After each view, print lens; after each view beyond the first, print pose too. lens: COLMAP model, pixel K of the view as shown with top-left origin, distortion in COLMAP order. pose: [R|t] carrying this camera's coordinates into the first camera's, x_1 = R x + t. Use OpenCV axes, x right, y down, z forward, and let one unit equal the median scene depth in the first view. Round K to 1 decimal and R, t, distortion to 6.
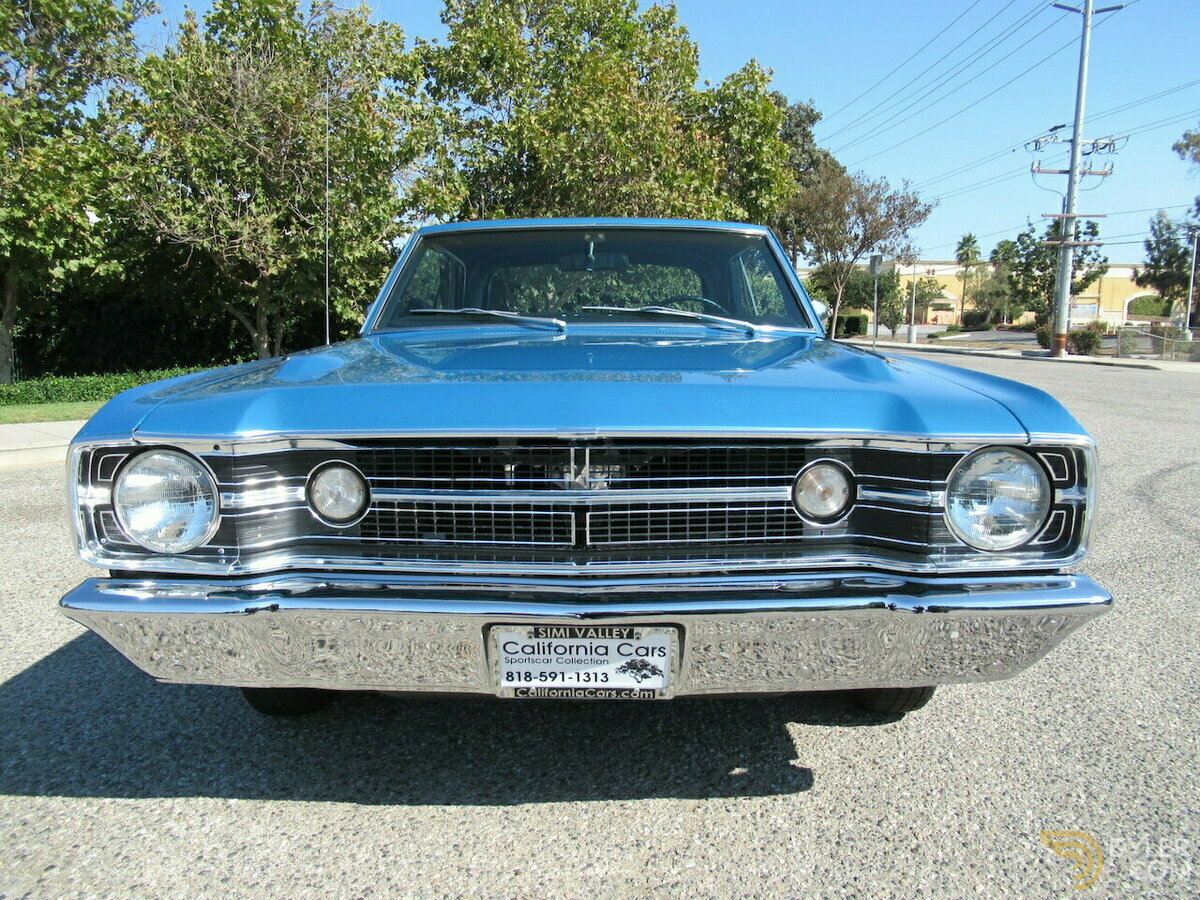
lens RADIAL K [[878.2, 0, 586.9], [0, 878.2, 455.5], [0, 0, 1]] dist [-0.002369, 0.003454]
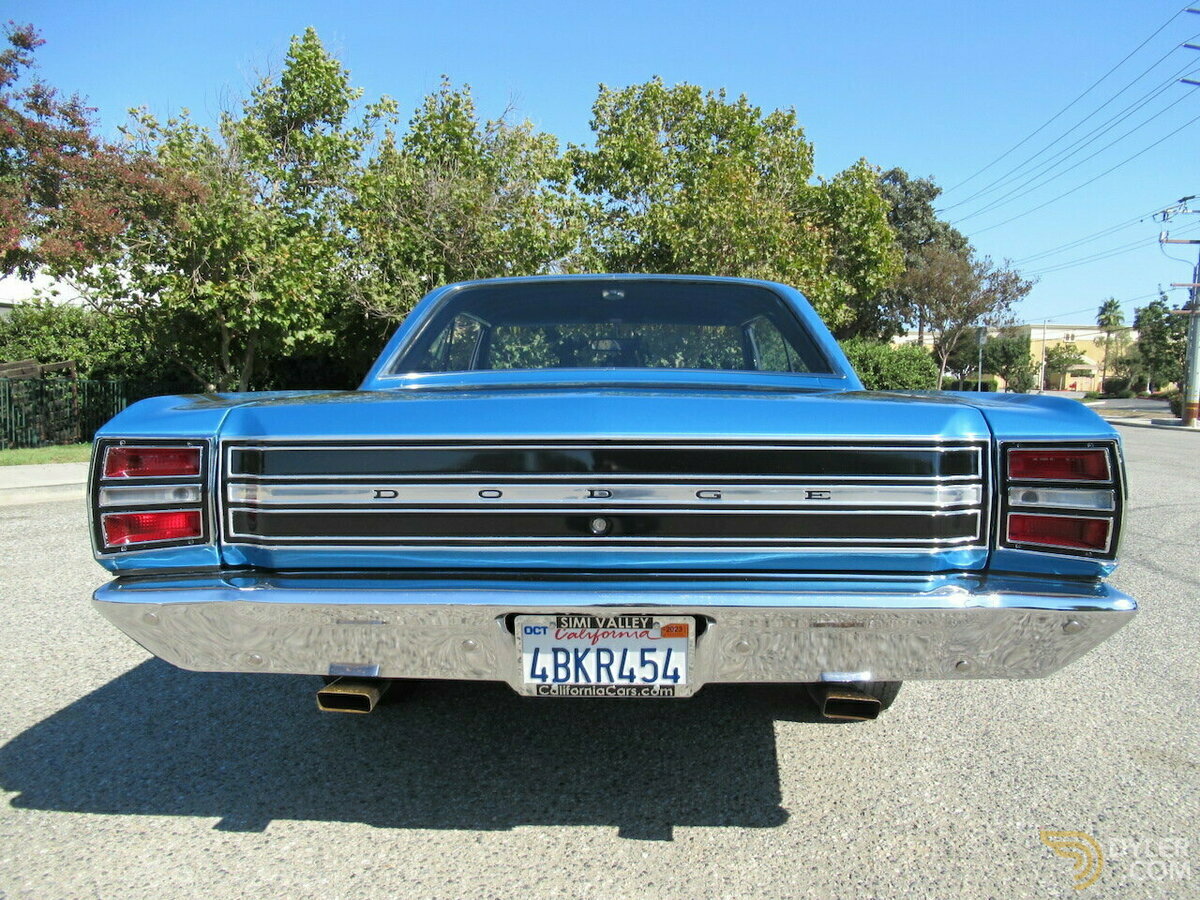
lens RADIAL K [[878.2, 0, 571.1], [0, 878.2, 470.1], [0, 0, 1]] dist [-0.002369, 0.003454]
pose [[0.988102, 0.028901, -0.151057, 0.000305], [-0.036602, 0.998155, -0.048446, 0.020826], [0.149379, 0.053399, 0.987337, -0.151394]]
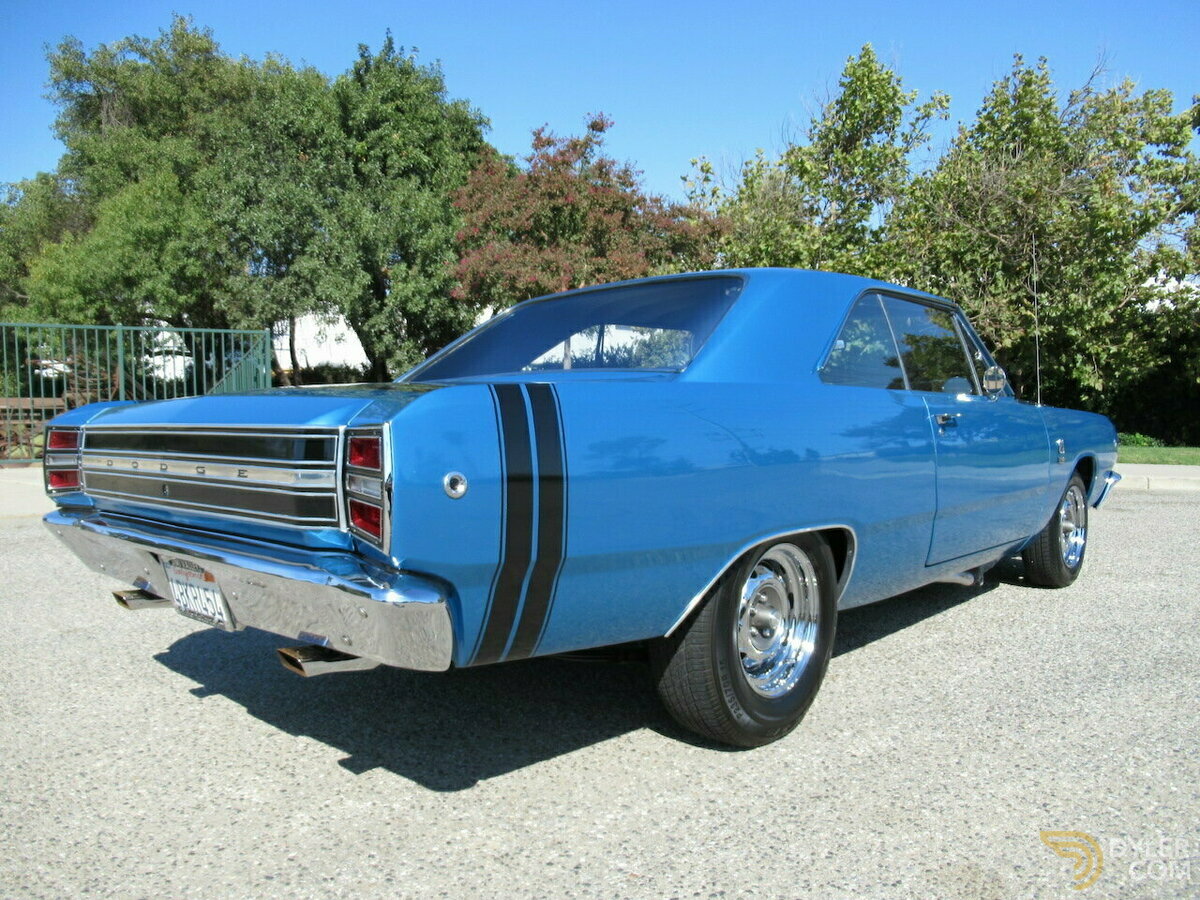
lens RADIAL K [[878.2, 0, 592.4], [0, 878.2, 462.7], [0, 0, 1]] dist [-0.002369, 0.003454]
pose [[0.657661, 0.052780, -0.751463, 0.123177], [-0.102460, 0.994540, -0.019818, 0.014427], [0.746313, 0.090028, 0.659478, -0.098368]]
